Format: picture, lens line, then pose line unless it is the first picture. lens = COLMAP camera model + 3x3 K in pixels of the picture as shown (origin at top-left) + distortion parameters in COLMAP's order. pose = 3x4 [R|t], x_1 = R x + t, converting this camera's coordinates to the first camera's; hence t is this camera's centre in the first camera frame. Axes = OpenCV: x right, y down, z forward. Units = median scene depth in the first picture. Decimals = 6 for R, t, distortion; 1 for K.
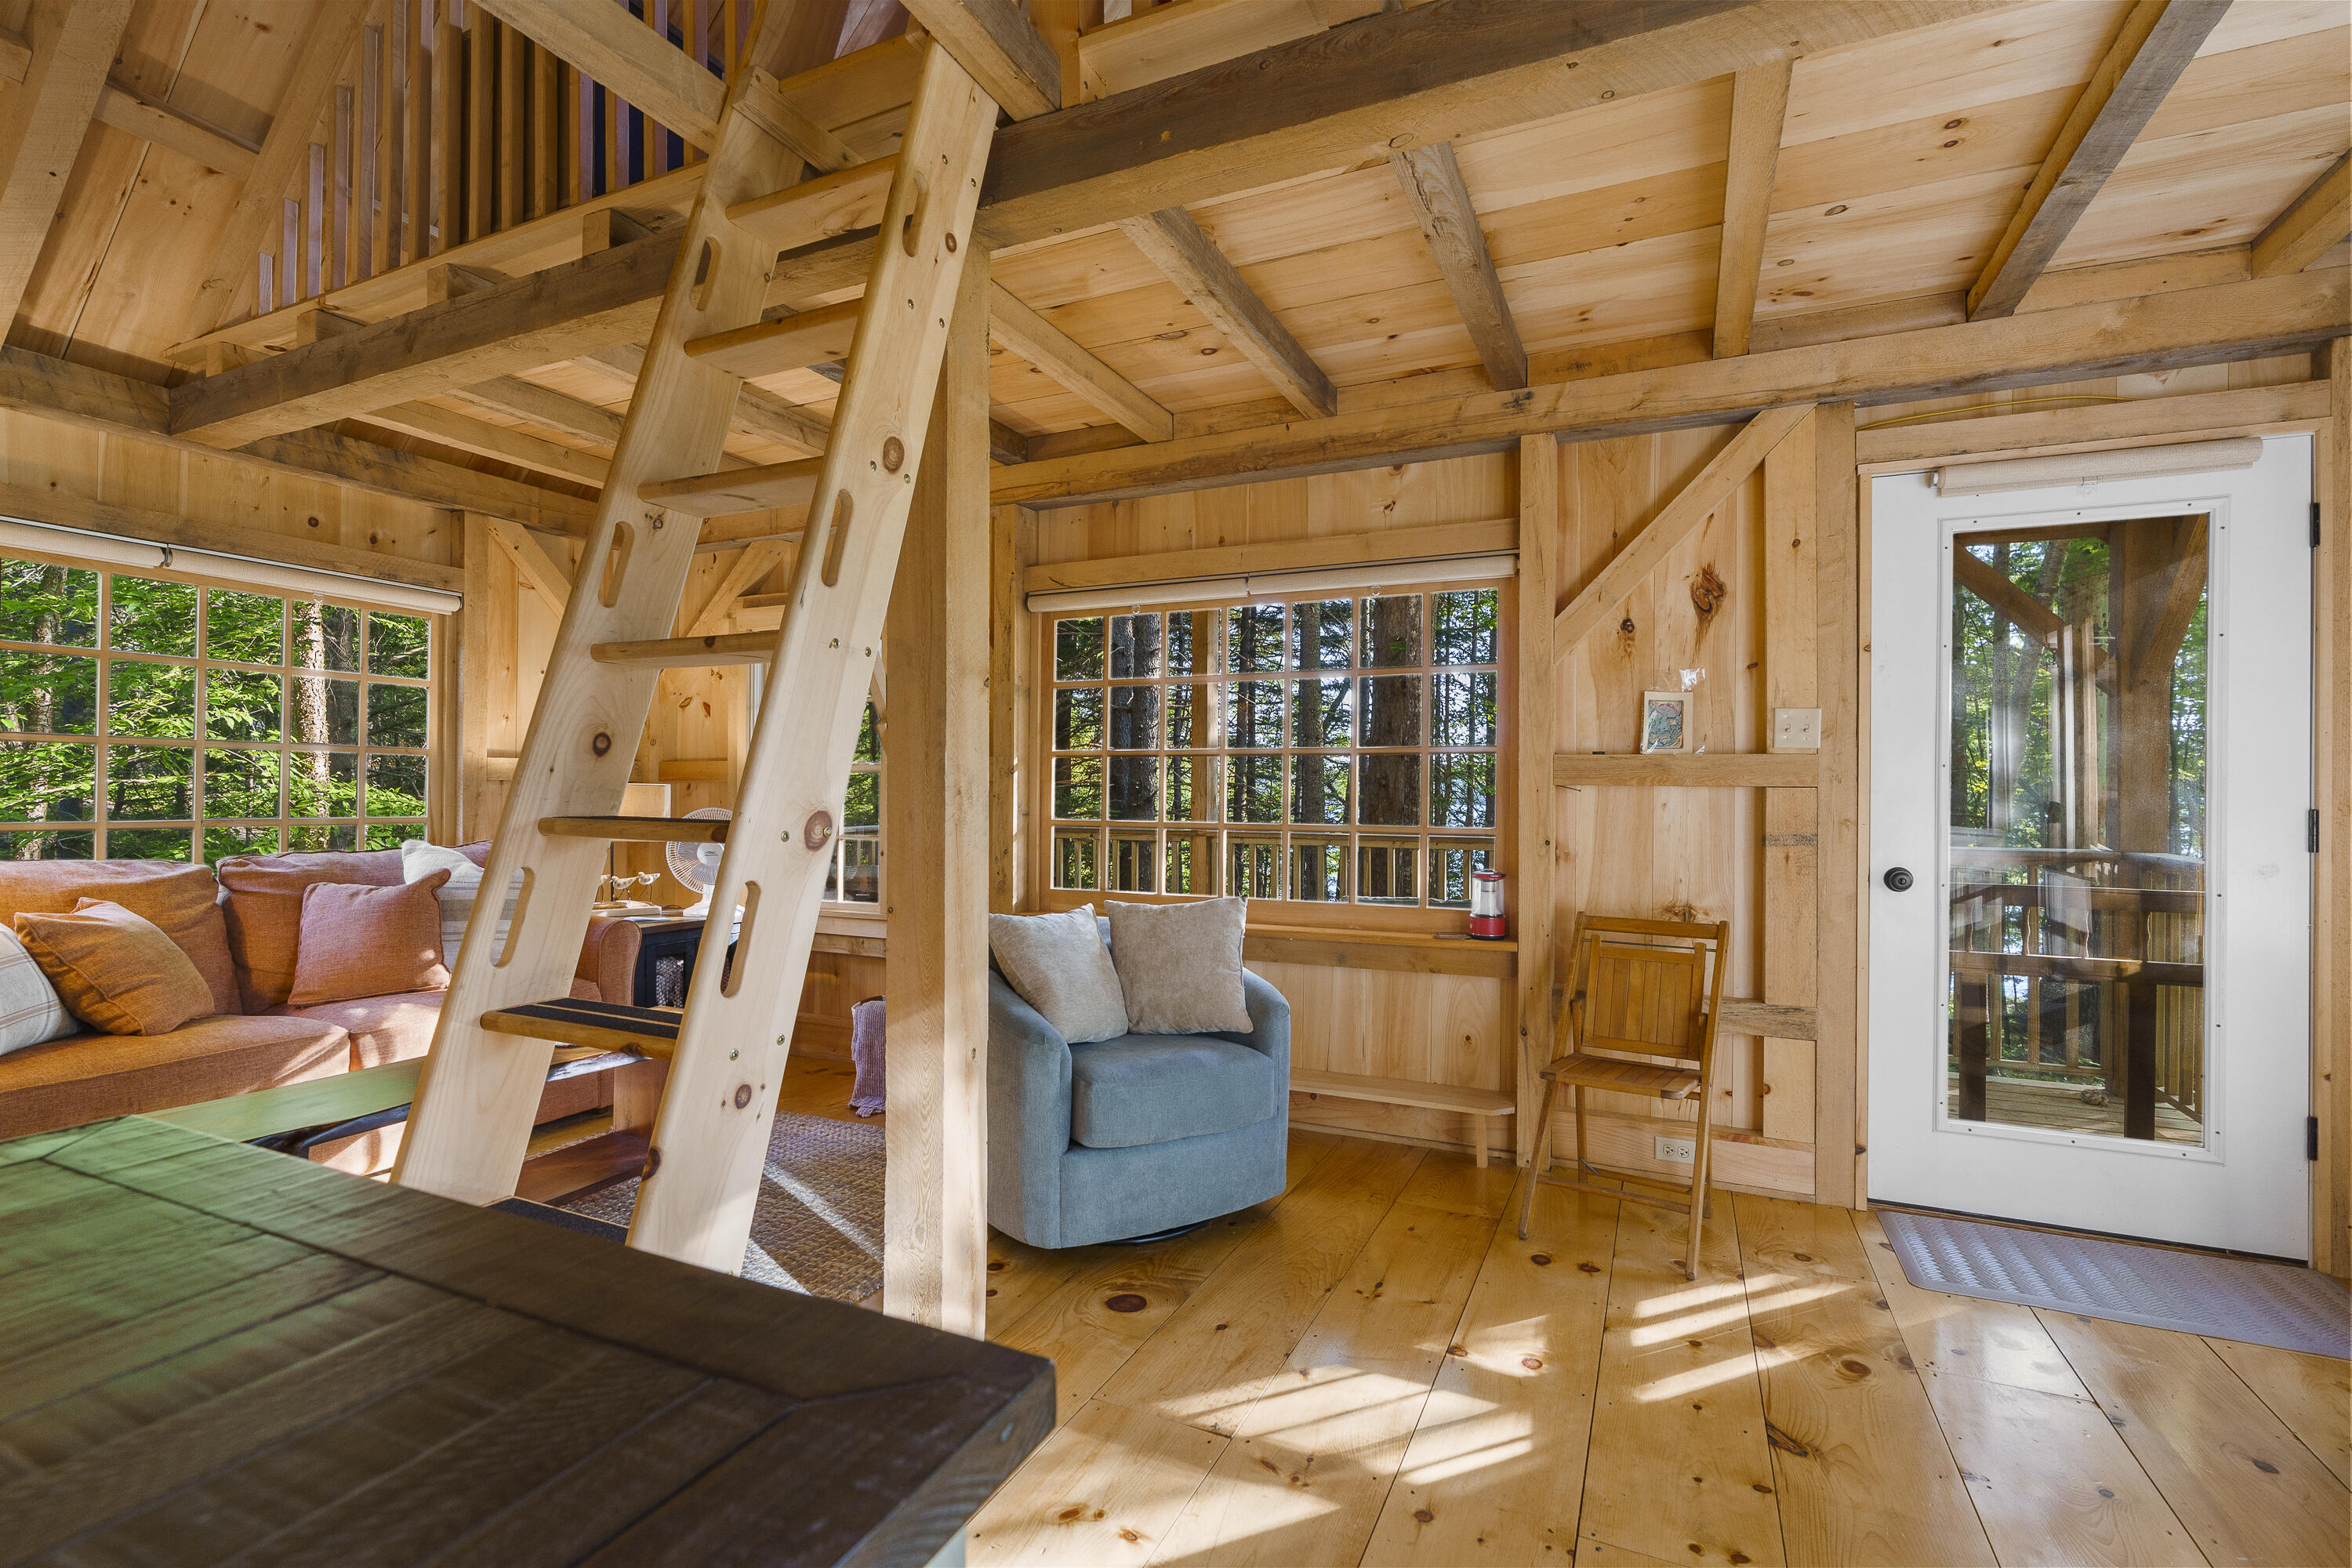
lens RADIAL K [[1072.9, 0, 1174.7], [0, 1072.9, 788.0], [0, 0, 1]] dist [-0.008065, 0.003375]
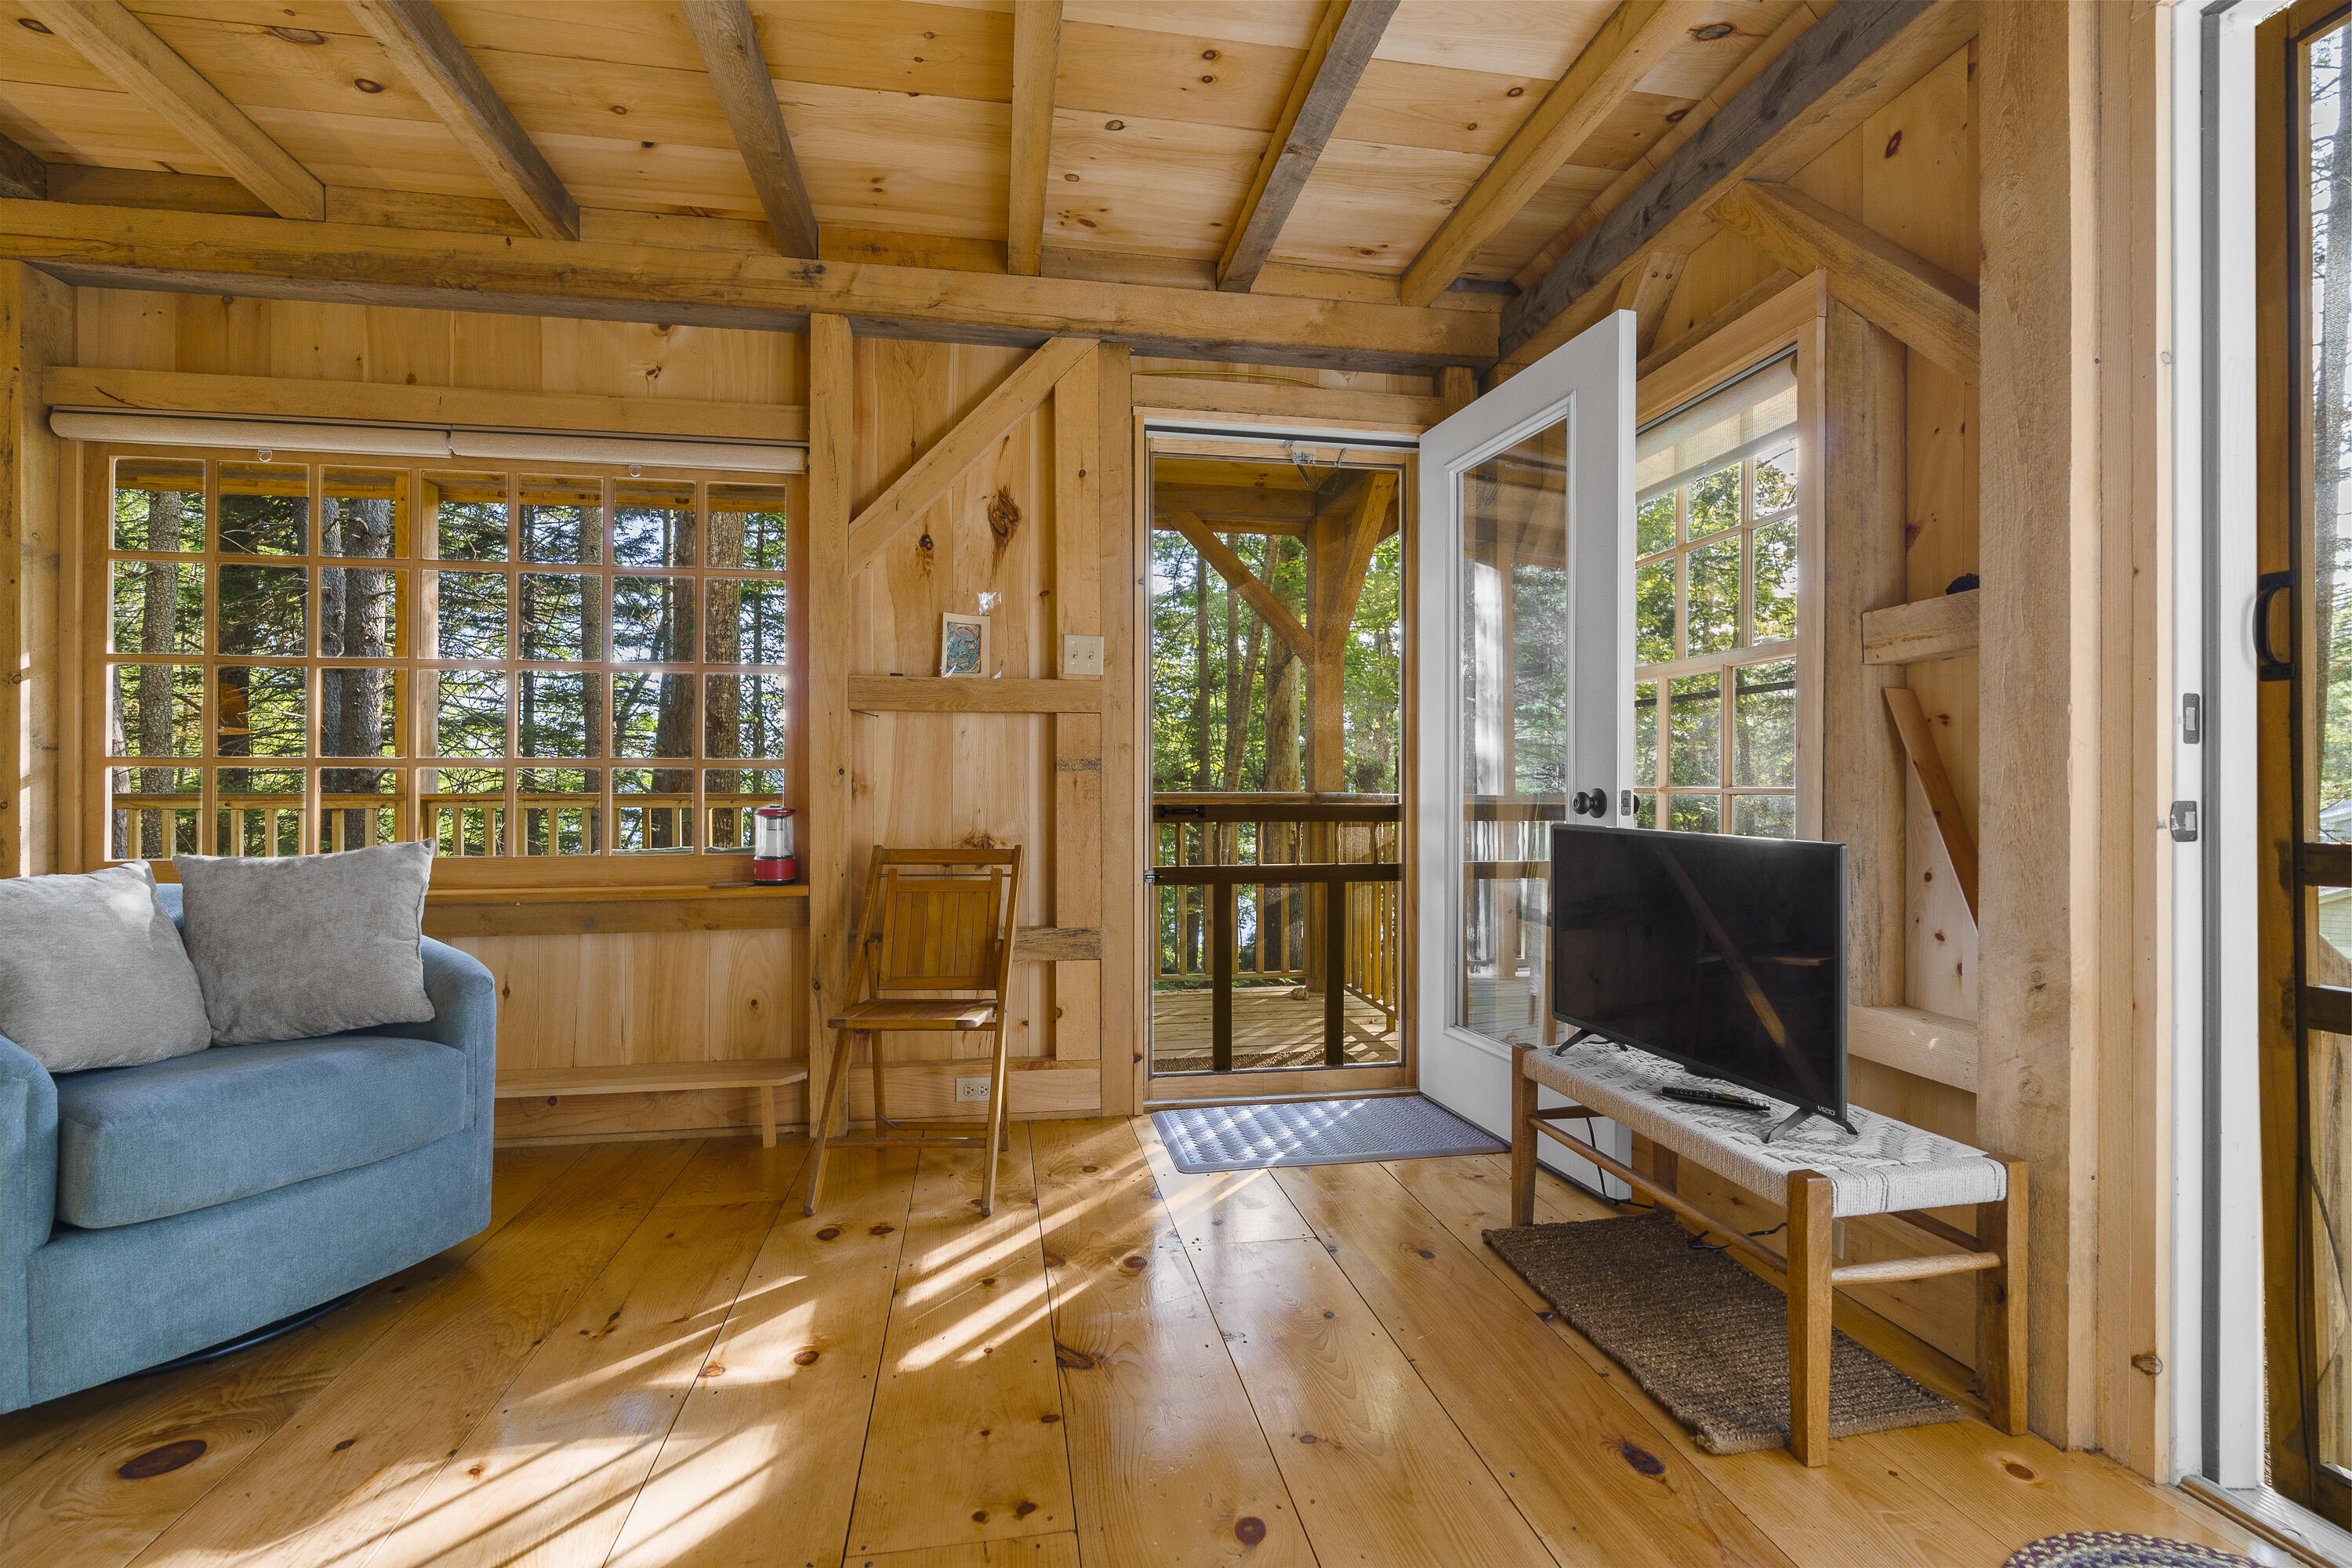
lens RADIAL K [[1072.9, 0, 1178.8], [0, 1072.9, 783.1], [0, 0, 1]] dist [-0.008065, 0.003375]
pose [[0.818992, -0.003402, 0.573795, 0.065082], [0.004111, 0.999992, 0.000060, 0.063496], [-0.573791, 0.002310, 0.818999, 0.104216]]
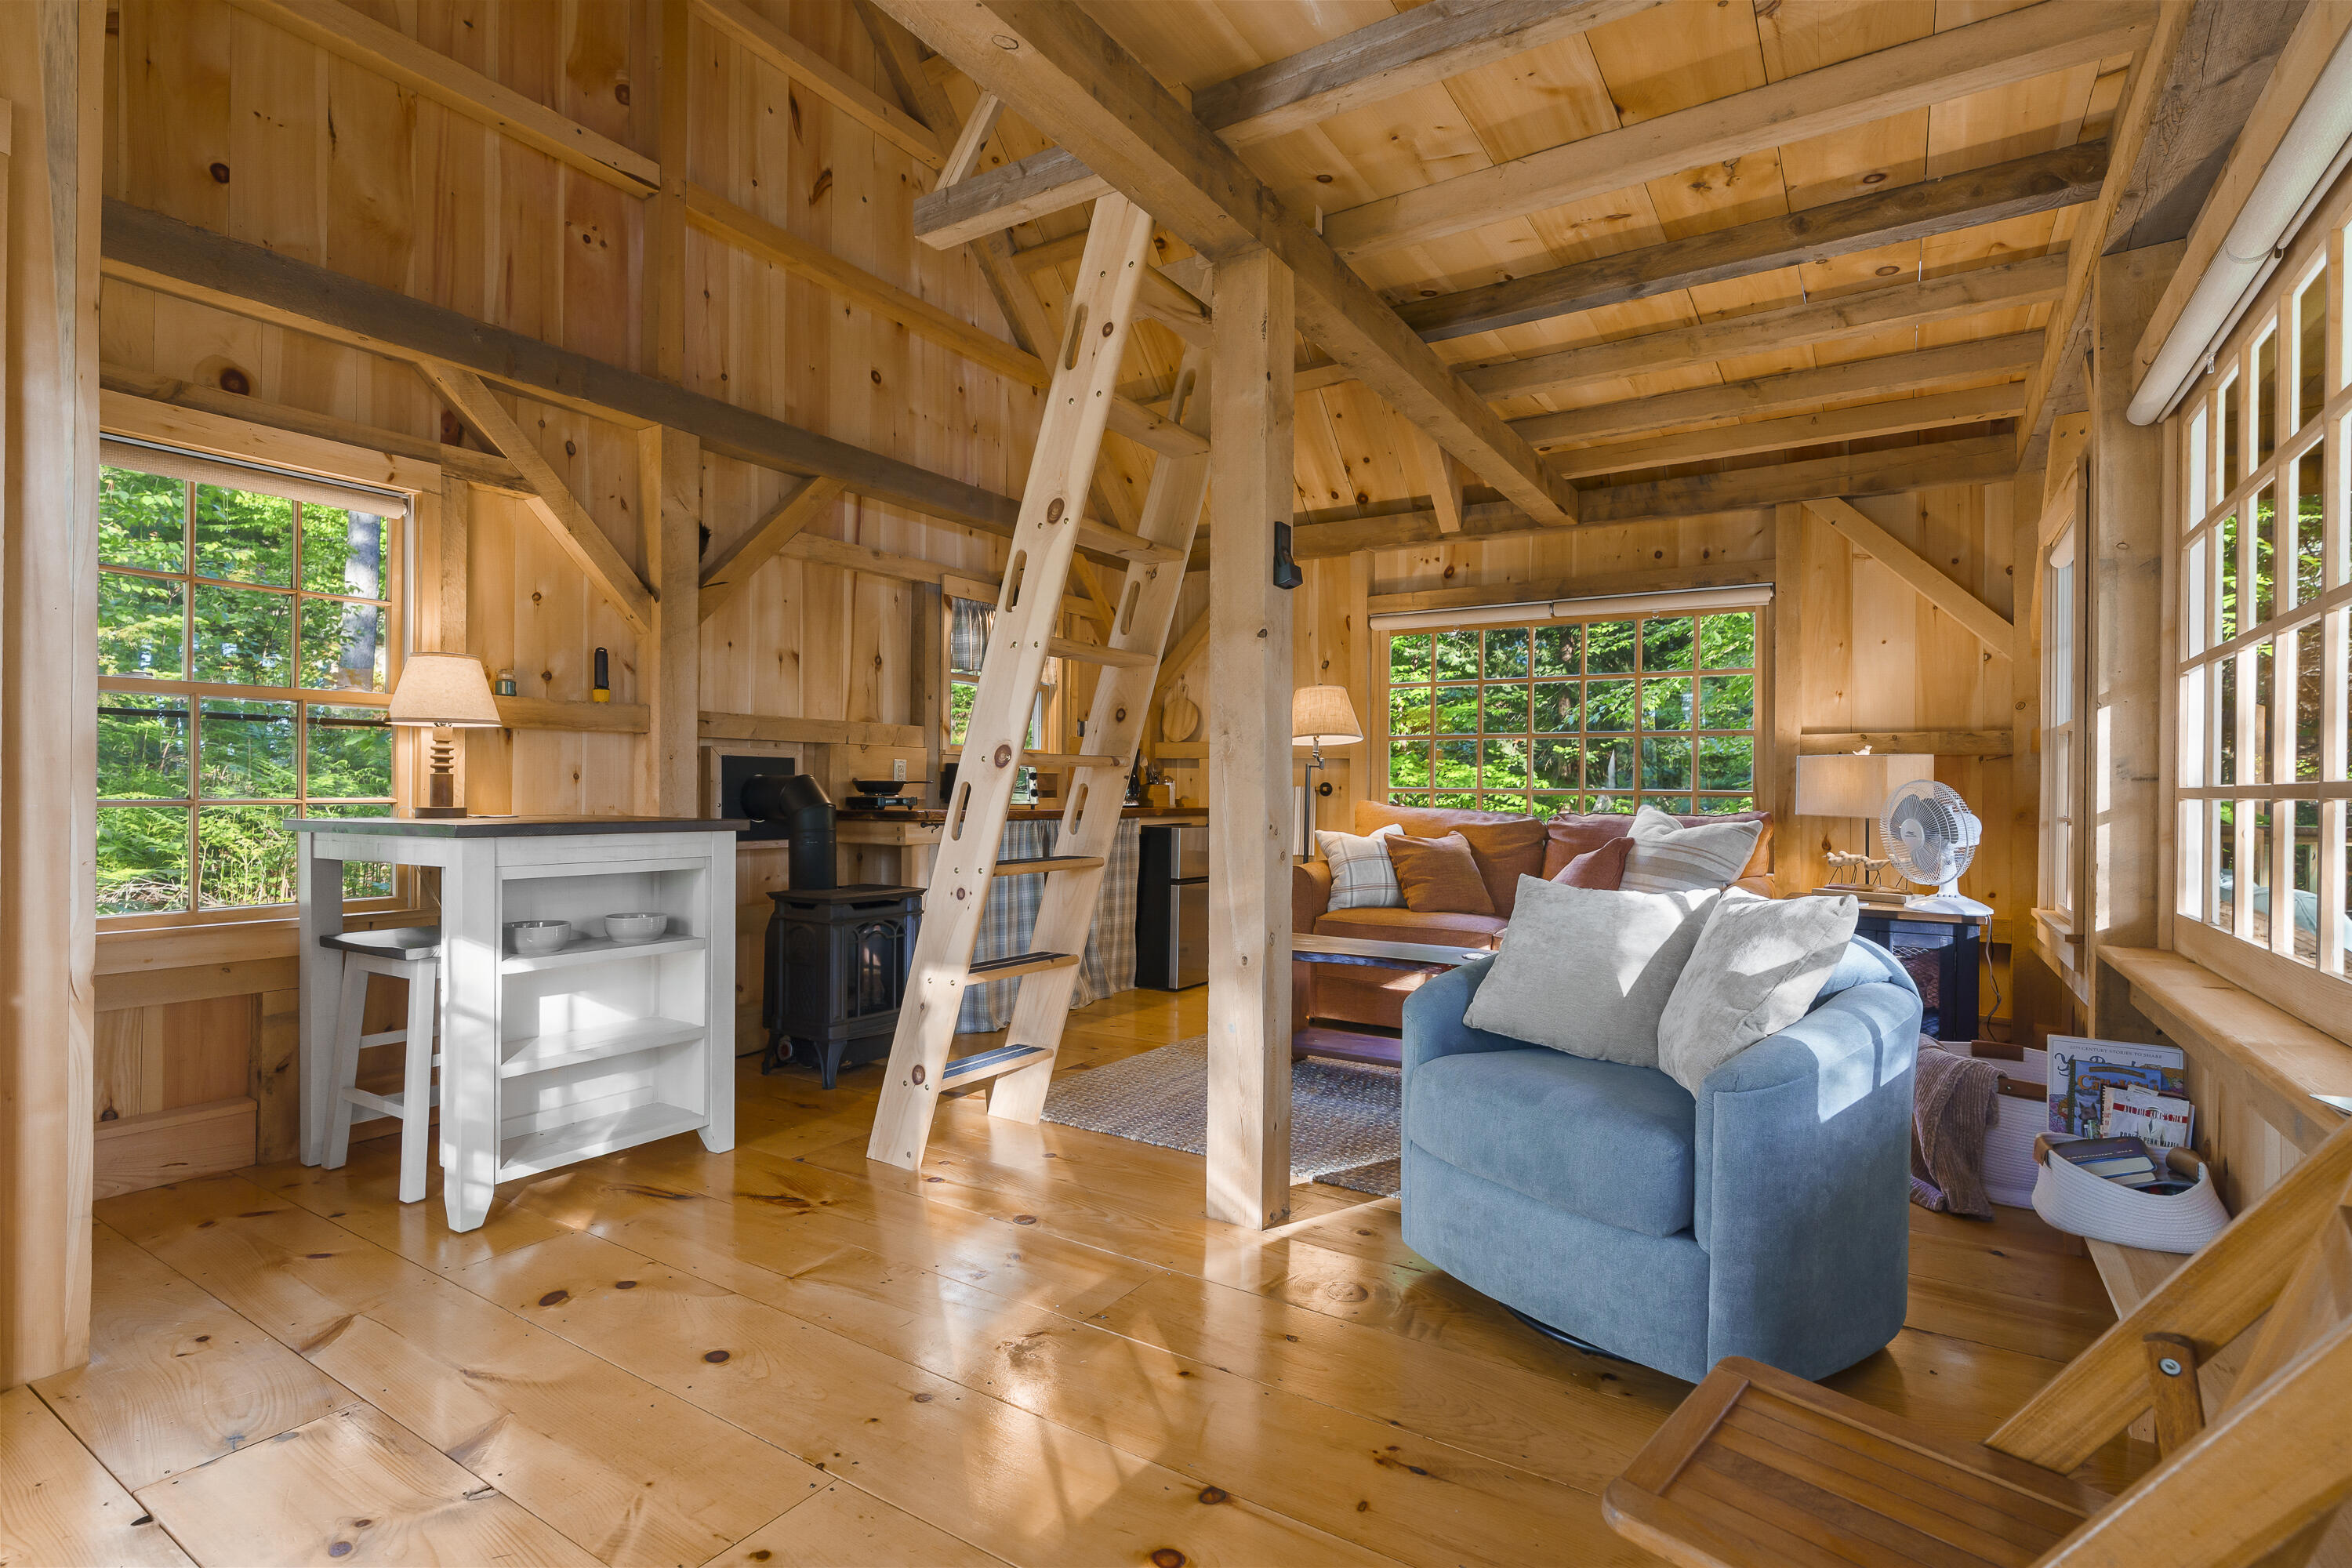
lens RADIAL K [[1138.4, 0, 1183.6], [0, 1138.4, 791.5], [0, 0, 1]] dist [-0.009331, 0.000823]
pose [[-0.143119, -0.008623, -0.989668, 0.704034], [-0.009595, 0.999927, -0.007325, 0.052524], [0.989659, 0.008448, -0.143191, 0.763036]]
